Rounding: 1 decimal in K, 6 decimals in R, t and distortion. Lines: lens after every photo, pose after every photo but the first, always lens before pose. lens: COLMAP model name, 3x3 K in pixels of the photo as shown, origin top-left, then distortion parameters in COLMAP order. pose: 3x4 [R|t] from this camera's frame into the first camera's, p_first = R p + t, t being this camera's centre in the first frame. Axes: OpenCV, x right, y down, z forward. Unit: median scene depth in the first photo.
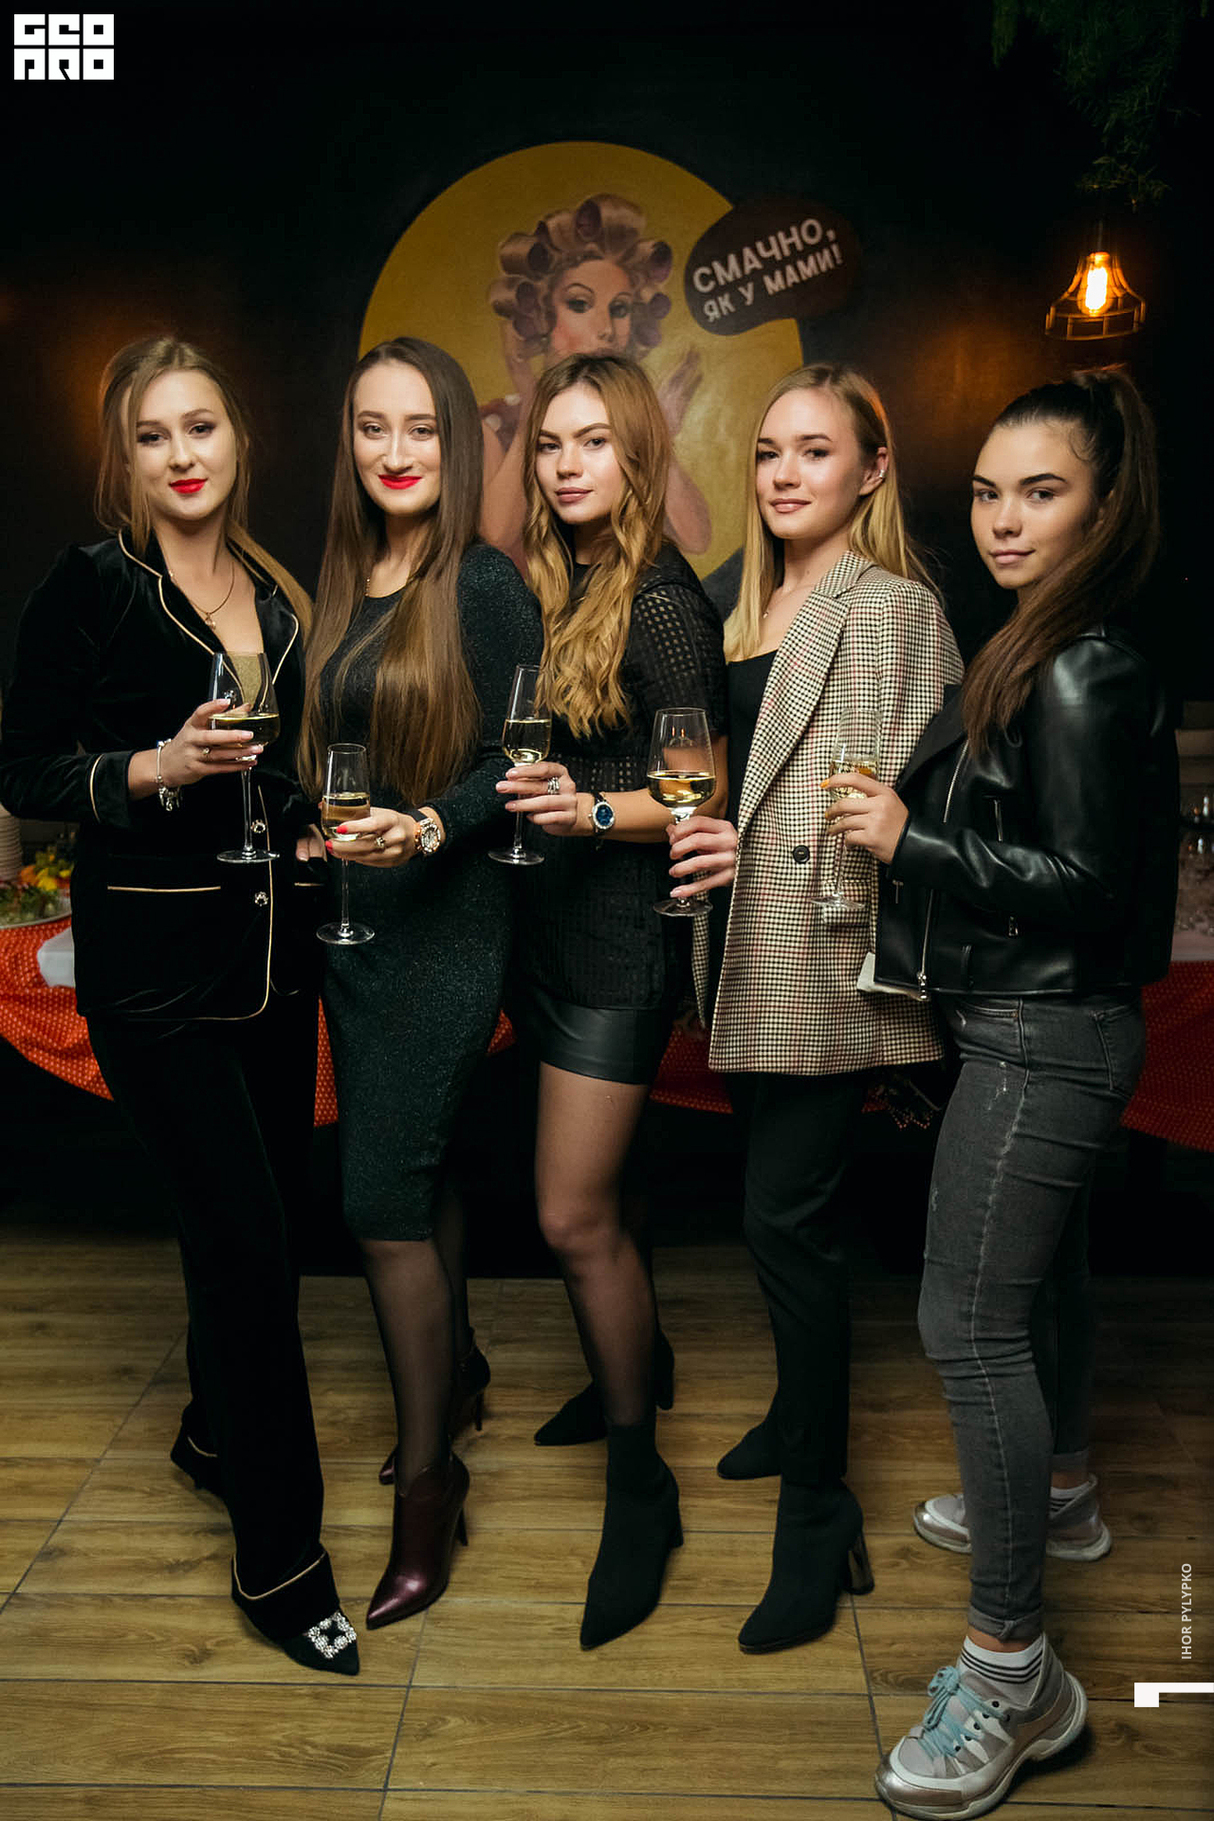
lens RADIAL K [[1358.2, 0, 602.7], [0, 1358.2, 914.3], [0, 0, 1]] dist [0.012879, -0.000746]
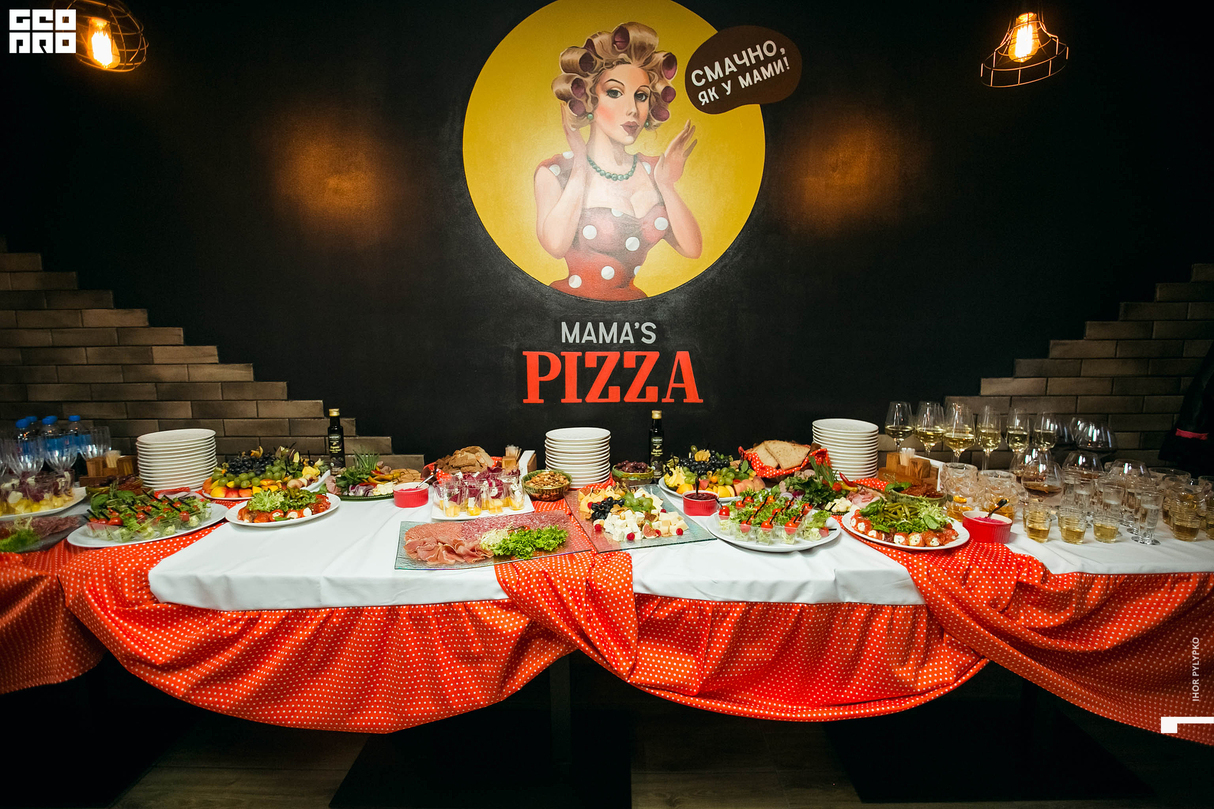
lens RADIAL K [[549.3, 0, 608.6], [0, 549.3, 395.0], [0, 0, 1]] dist [-0.021152, 0.000460]
pose [[0.999786, 0.000844, 0.020685, -0.035447], [0.001312, 0.994574, -0.104026, -0.060189], [-0.020661, 0.104031, 0.994359, 0.447058]]
